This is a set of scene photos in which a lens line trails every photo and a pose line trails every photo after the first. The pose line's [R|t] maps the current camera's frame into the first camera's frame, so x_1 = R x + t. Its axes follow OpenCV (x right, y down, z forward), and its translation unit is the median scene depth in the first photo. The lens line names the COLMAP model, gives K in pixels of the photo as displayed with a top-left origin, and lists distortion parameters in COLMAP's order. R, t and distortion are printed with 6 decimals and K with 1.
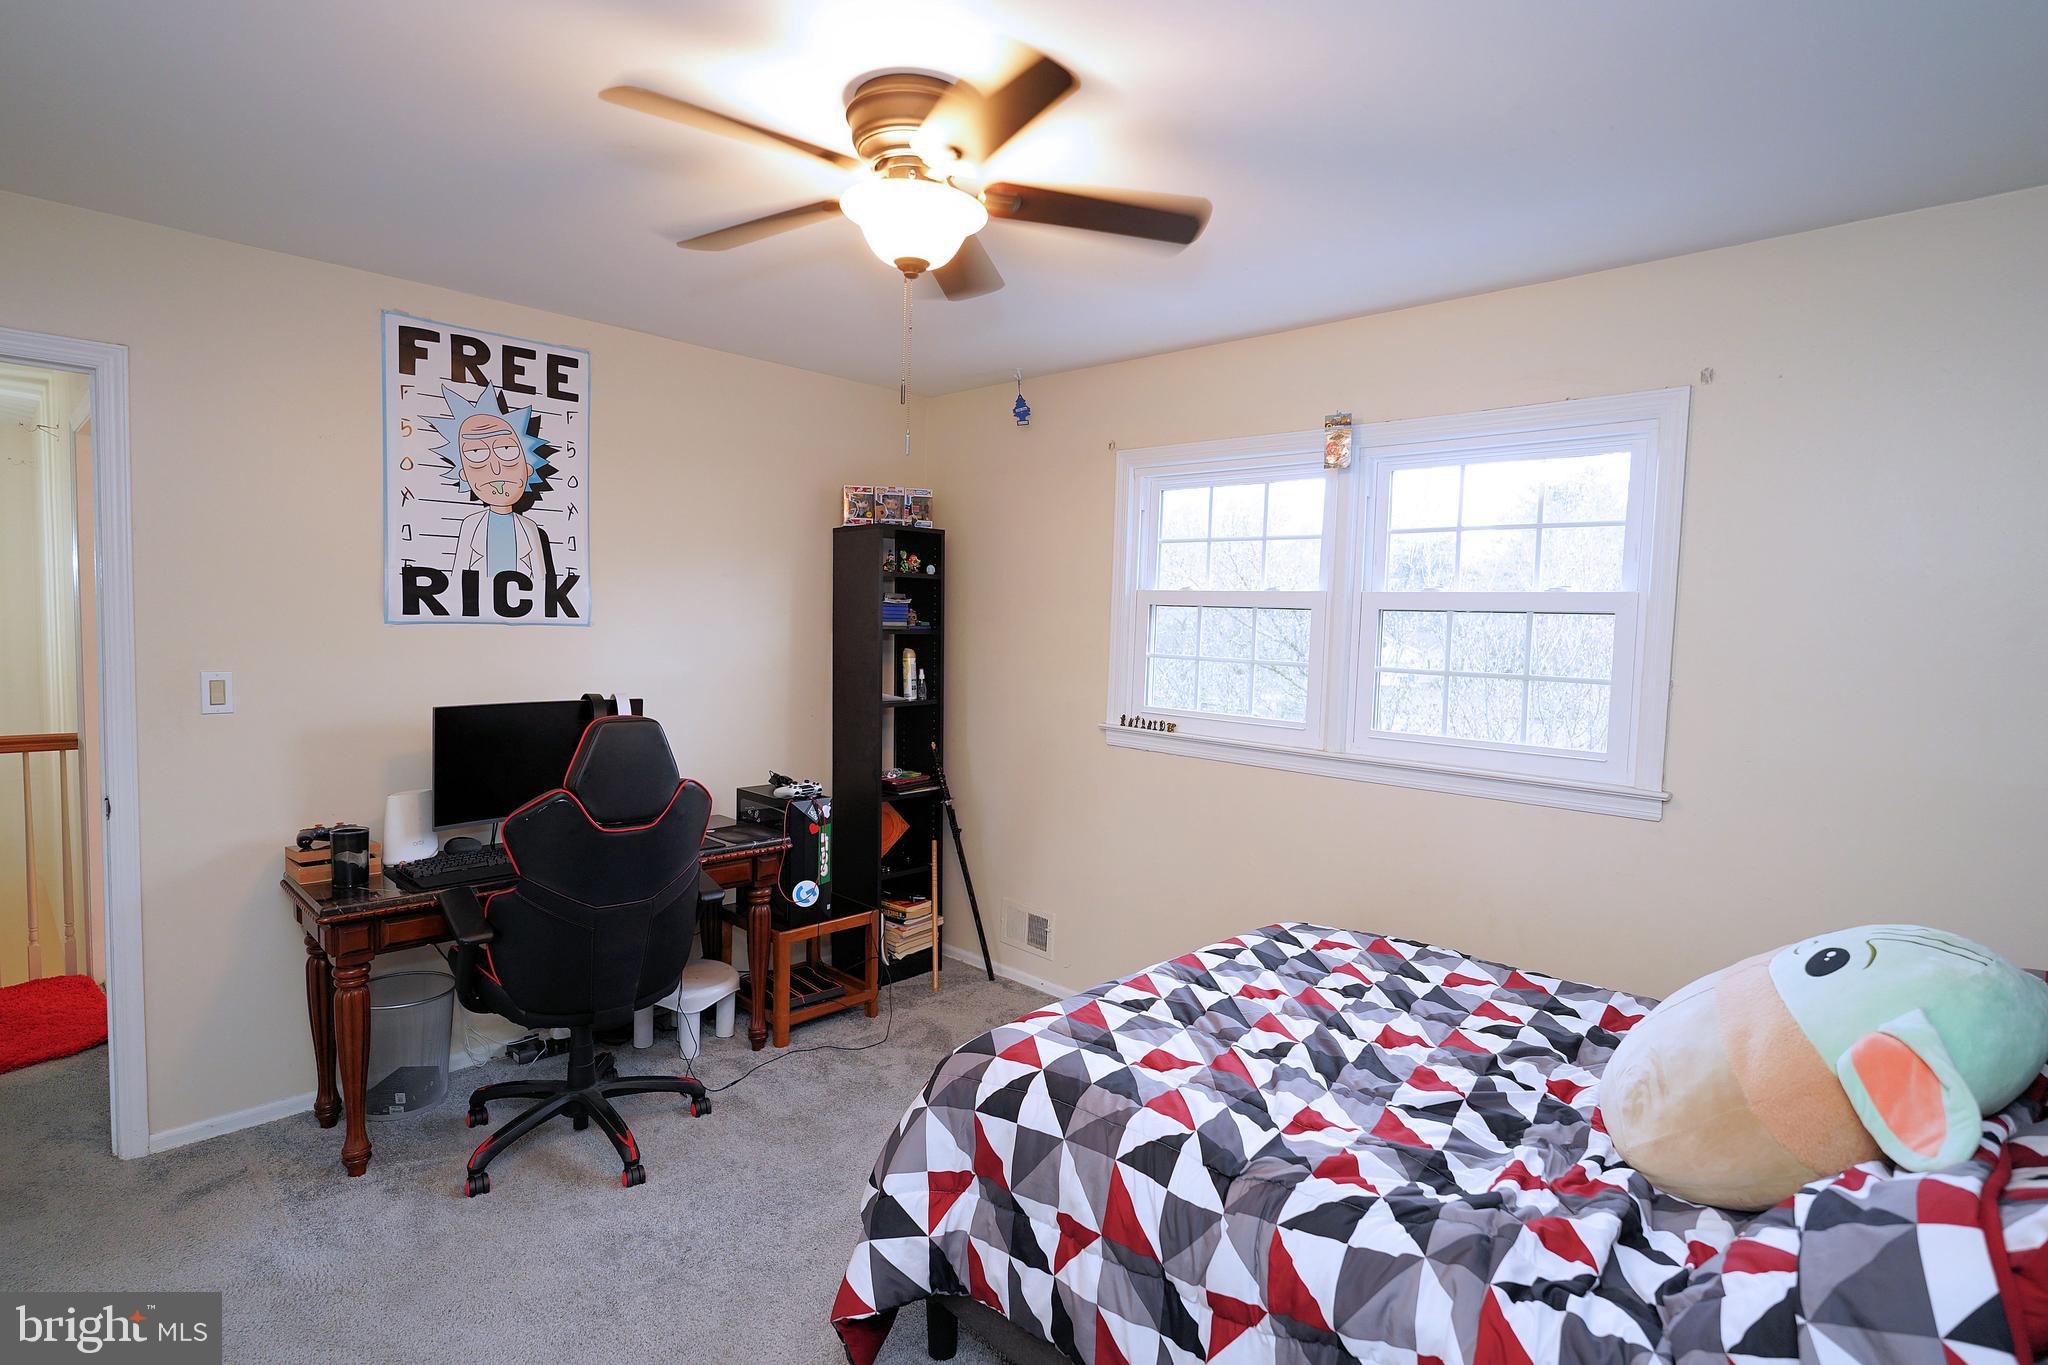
lens RADIAL K [[1040.3, 0, 1024.0], [0, 1040.3, 682.5], [0, 0, 1]] dist [-0.001543, -0.000133]
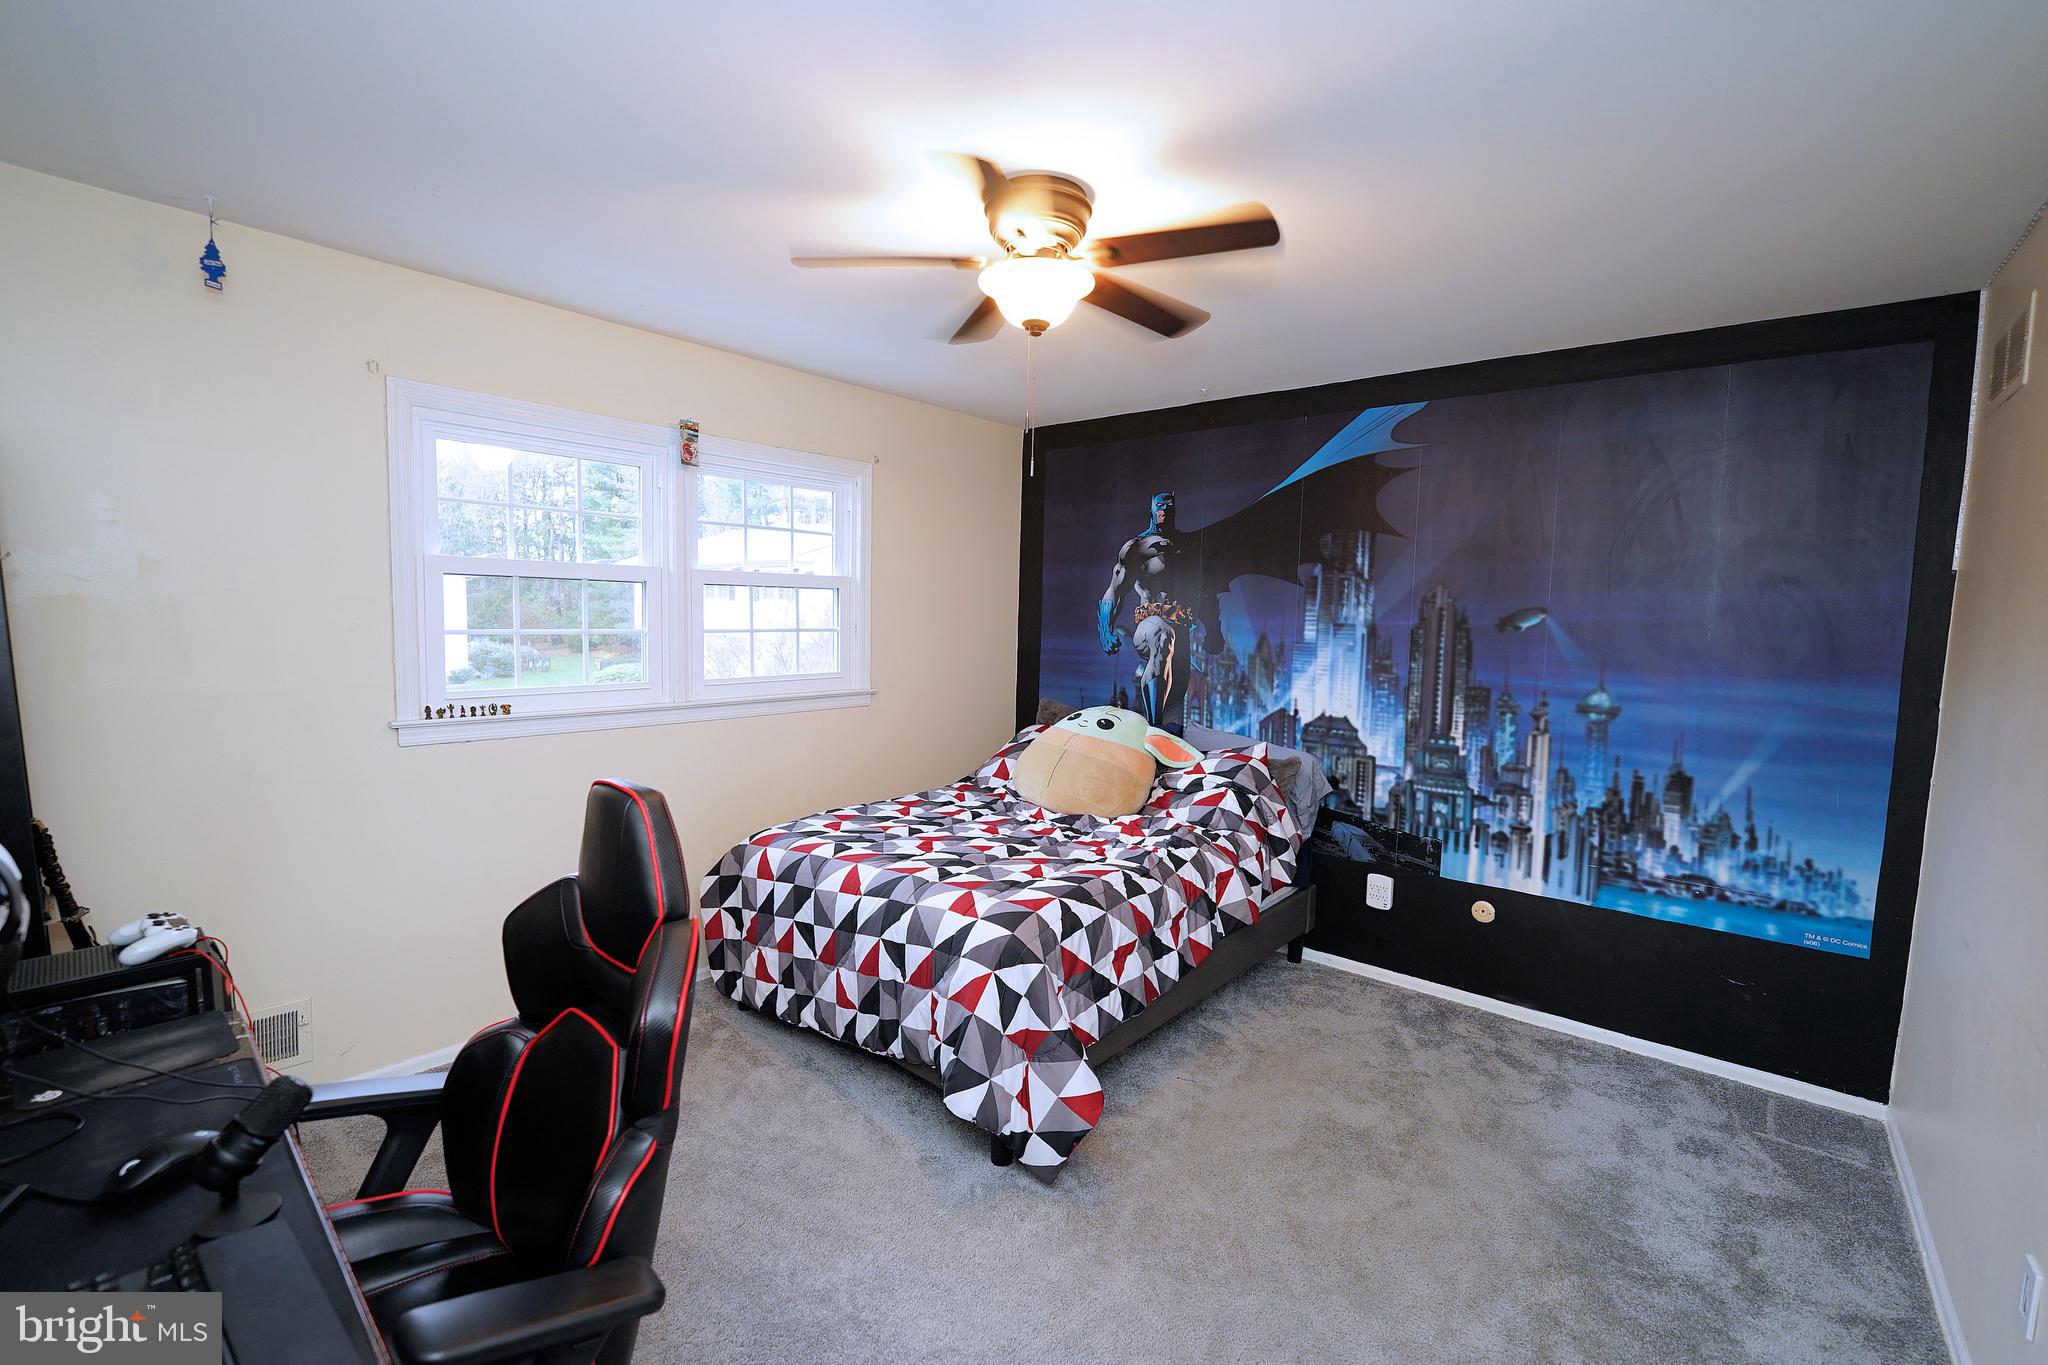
lens RADIAL K [[880.5, 0, 1024.0], [0, 880.5, 682.5], [0, 0, 1]] dist [-0.014444, 0.000115]
pose [[-0.077225, -0.112774, 0.990615, -0.847996], [0.040827, 0.992391, 0.116159, -0.066097], [-0.996177, 0.049414, -0.072033, 0.777791]]
